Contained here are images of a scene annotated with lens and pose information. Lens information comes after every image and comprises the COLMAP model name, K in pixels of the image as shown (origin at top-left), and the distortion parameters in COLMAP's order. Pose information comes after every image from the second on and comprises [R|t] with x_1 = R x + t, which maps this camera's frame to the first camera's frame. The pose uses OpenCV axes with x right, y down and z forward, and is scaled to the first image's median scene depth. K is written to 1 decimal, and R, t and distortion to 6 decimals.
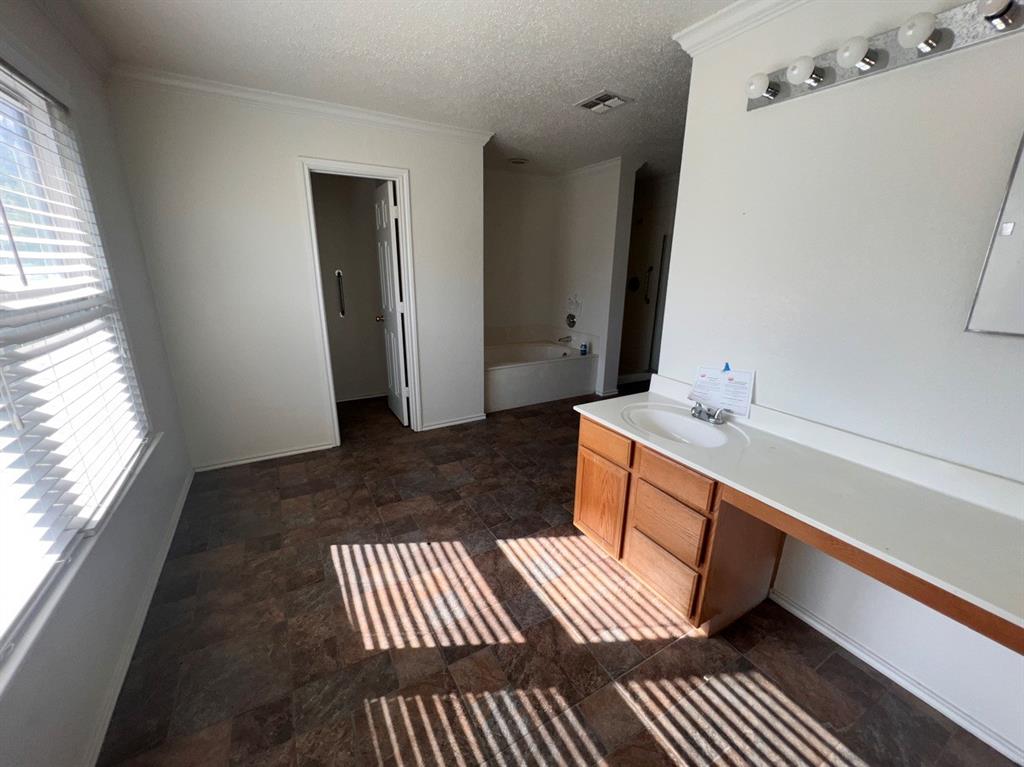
lens RADIAL K [[410.2, 0, 510.9], [0, 410.2, 383.6], [0, 0, 1]] dist [0.001780, 0.000511]
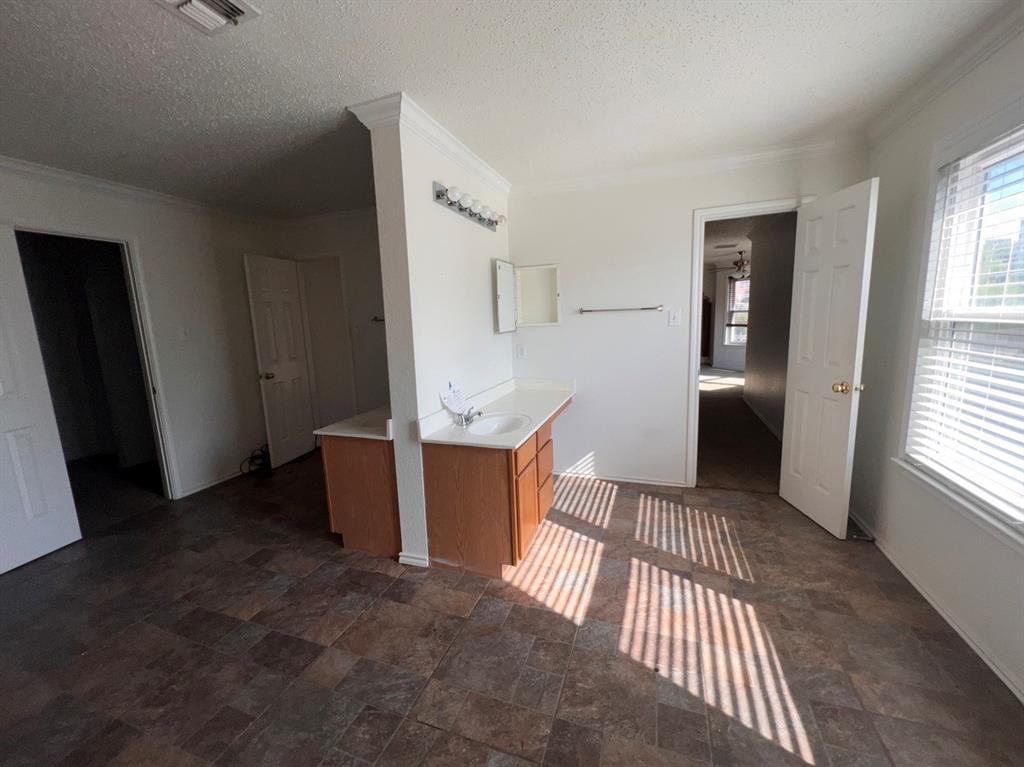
lens RADIAL K [[410.2, 0, 510.4], [0, 410.2, 381.2], [0, 0, 1]] dist [0.001780, 0.000511]
pose [[-0.643873, -0.108268, 0.757433, -0.612907], [0.243824, 0.909295, 0.337243, -0.454990], [-0.725243, 0.401822, -0.559072, 1.599362]]
